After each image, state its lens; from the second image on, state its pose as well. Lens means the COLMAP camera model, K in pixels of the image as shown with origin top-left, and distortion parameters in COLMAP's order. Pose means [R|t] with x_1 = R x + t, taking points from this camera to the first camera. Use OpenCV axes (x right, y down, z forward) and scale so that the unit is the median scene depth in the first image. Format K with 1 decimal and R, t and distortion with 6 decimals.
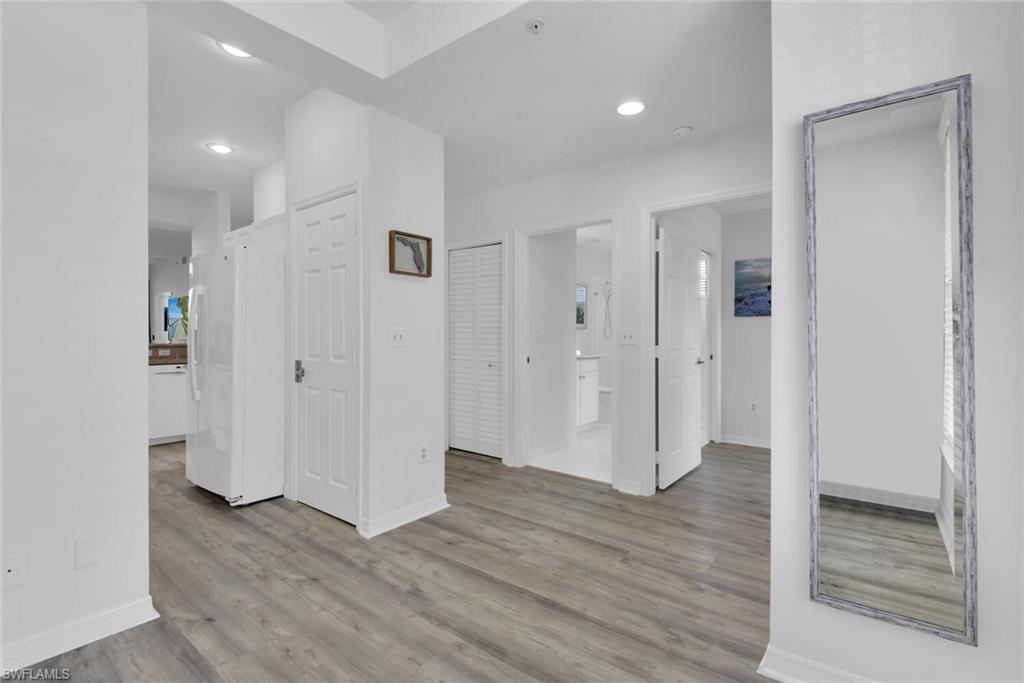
lens RADIAL K [[476.2, 0, 513.7], [0, 476.2, 338.5], [0, 0, 1]] dist [-0.003435, -0.001587]
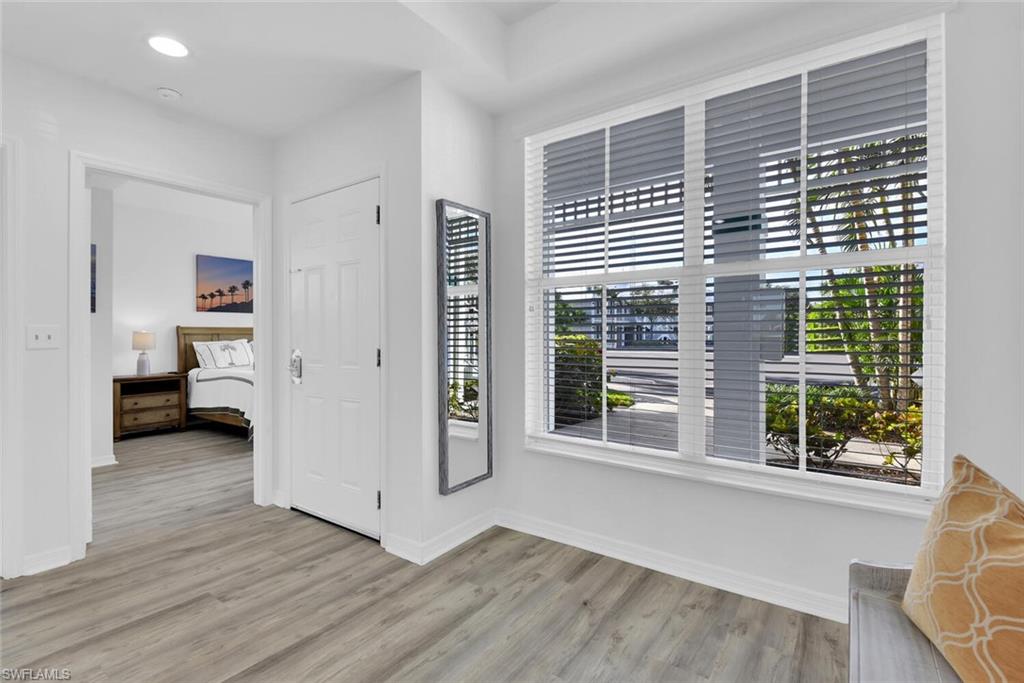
lens RADIAL K [[476.2, 0, 513.7], [0, 476.2, 338.5], [0, 0, 1]] dist [-0.003435, -0.001587]
pose [[-0.045496, -0.006534, 0.998943, -0.652447], [0.006941, 0.999952, 0.006857, -0.002667], [-0.998940, 0.007246, -0.045448, 0.528227]]
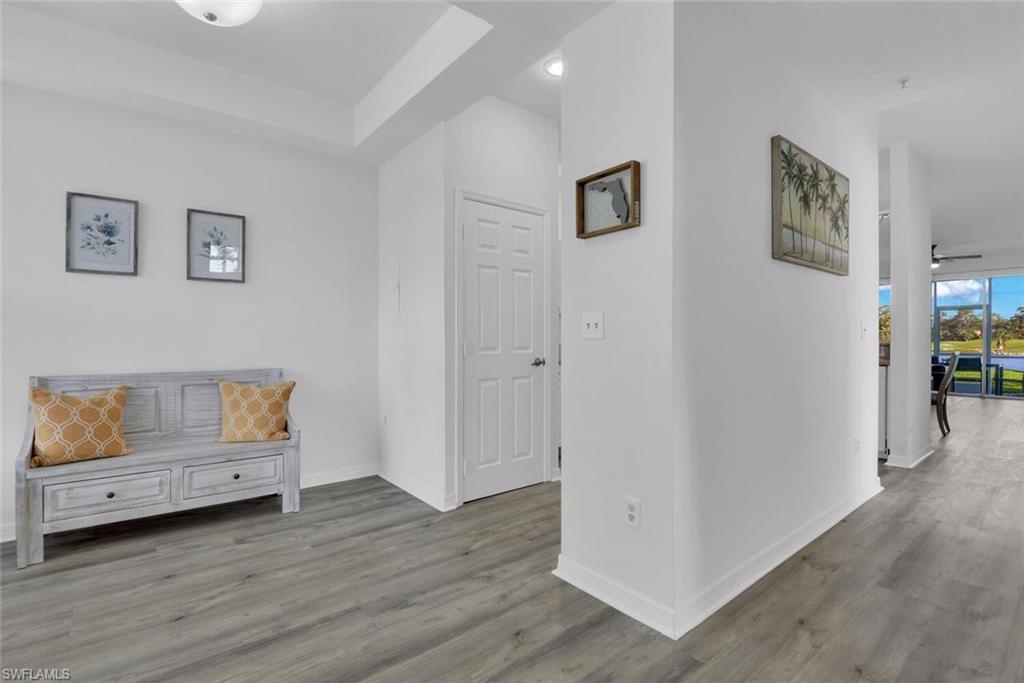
lens RADIAL K [[476.2, 0, 513.7], [0, 476.2, 338.5], [0, 0, 1]] dist [-0.003435, -0.001587]
pose [[-0.211462, 0.004320, -0.977377, 0.575079], [-0.002334, 0.999985, 0.004925, 0.015470], [0.977384, 0.003322, -0.211448, 1.261019]]
